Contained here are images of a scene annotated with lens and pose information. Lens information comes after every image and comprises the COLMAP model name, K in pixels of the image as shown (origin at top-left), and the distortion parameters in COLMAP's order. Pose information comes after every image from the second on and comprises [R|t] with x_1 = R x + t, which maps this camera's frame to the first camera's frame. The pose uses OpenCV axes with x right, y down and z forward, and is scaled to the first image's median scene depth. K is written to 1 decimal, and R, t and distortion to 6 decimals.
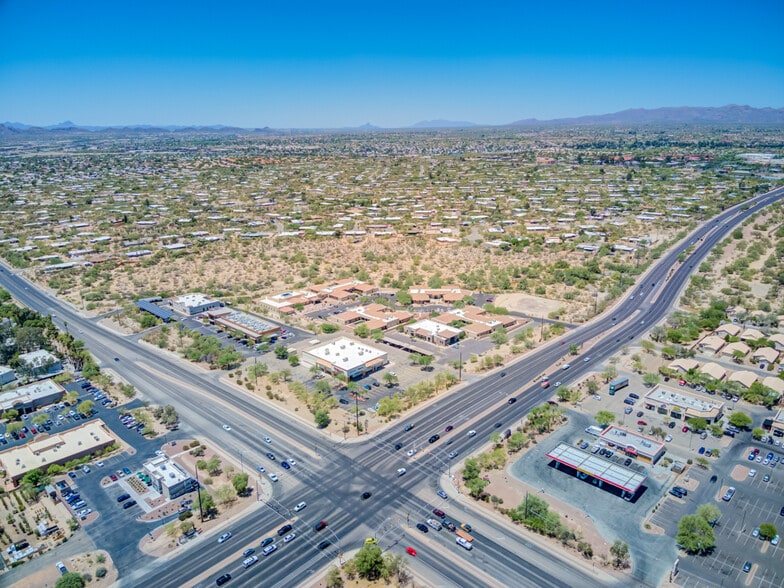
lens RADIAL K [[568.3, 0, 398.7], [0, 568.3, 289.1], [0, 0, 1]] dist [0.111692, -0.215369]
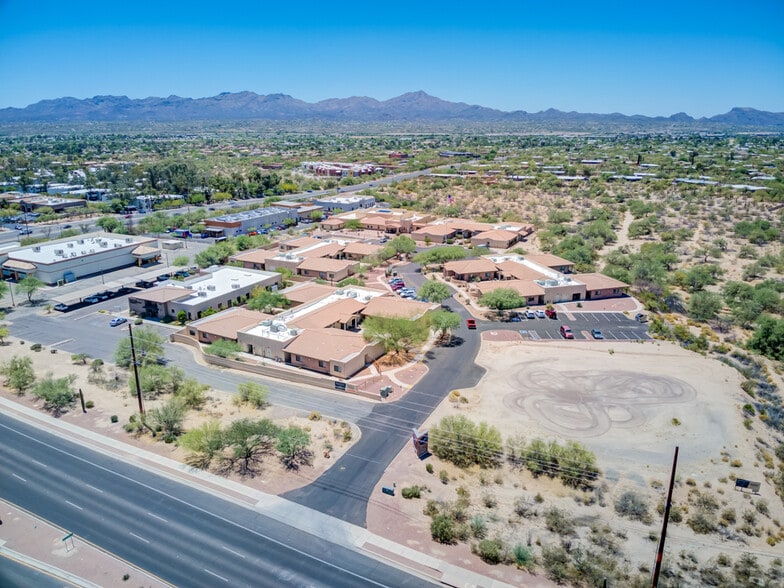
lens RADIAL K [[568.3, 0, 398.7], [0, 568.3, 289.1], [0, 0, 1]] dist [0.111692, -0.215369]
pose [[0.296430, 0.276587, -0.914127, 0.328494], [-0.265039, 0.943376, 0.199491, -0.031016], [0.917542, 0.183145, 0.352951, 0.666871]]
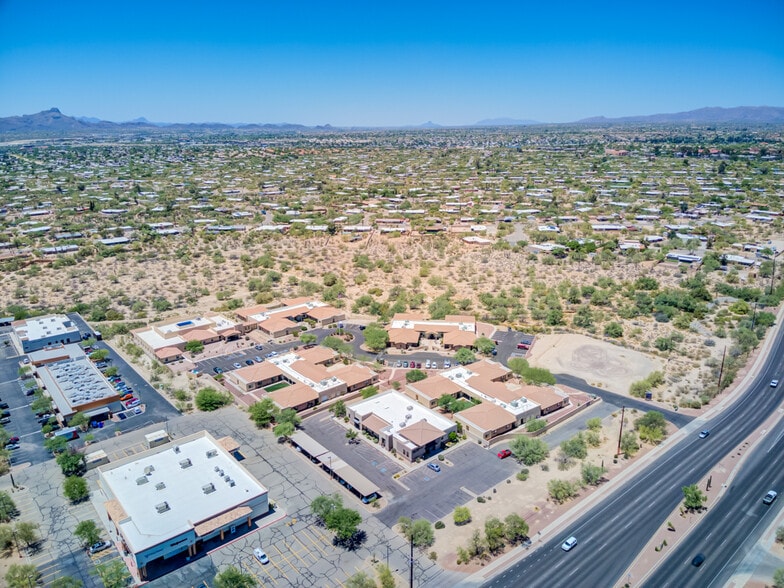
lens RADIAL K [[568.3, 0, 398.7], [0, 568.3, 289.1], [0, 0, 1]] dist [0.111692, -0.215369]
pose [[0.994552, 0.032823, -0.098943, 0.073535], [-0.032594, 0.999461, 0.003929, -0.030647], [0.099019, -0.000683, 0.995085, 0.336603]]
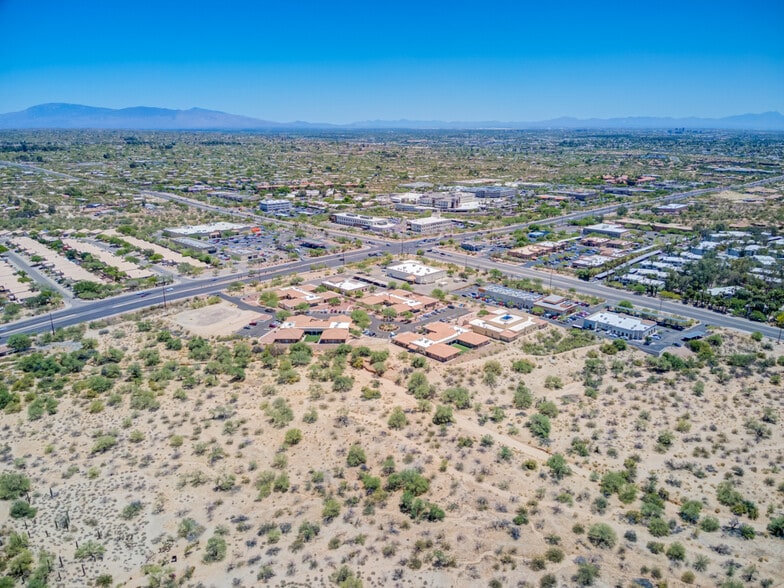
lens RADIAL K [[568.3, 0, 398.7], [0, 568.3, 289.1], [0, 0, 1]] dist [0.111692, -0.215369]
pose [[-0.999495, 0.000939, 0.031770, -0.059379], [0.017645, 0.847774, 0.530065, -0.368478], [-0.026436, 0.530358, -0.847362, 1.360774]]
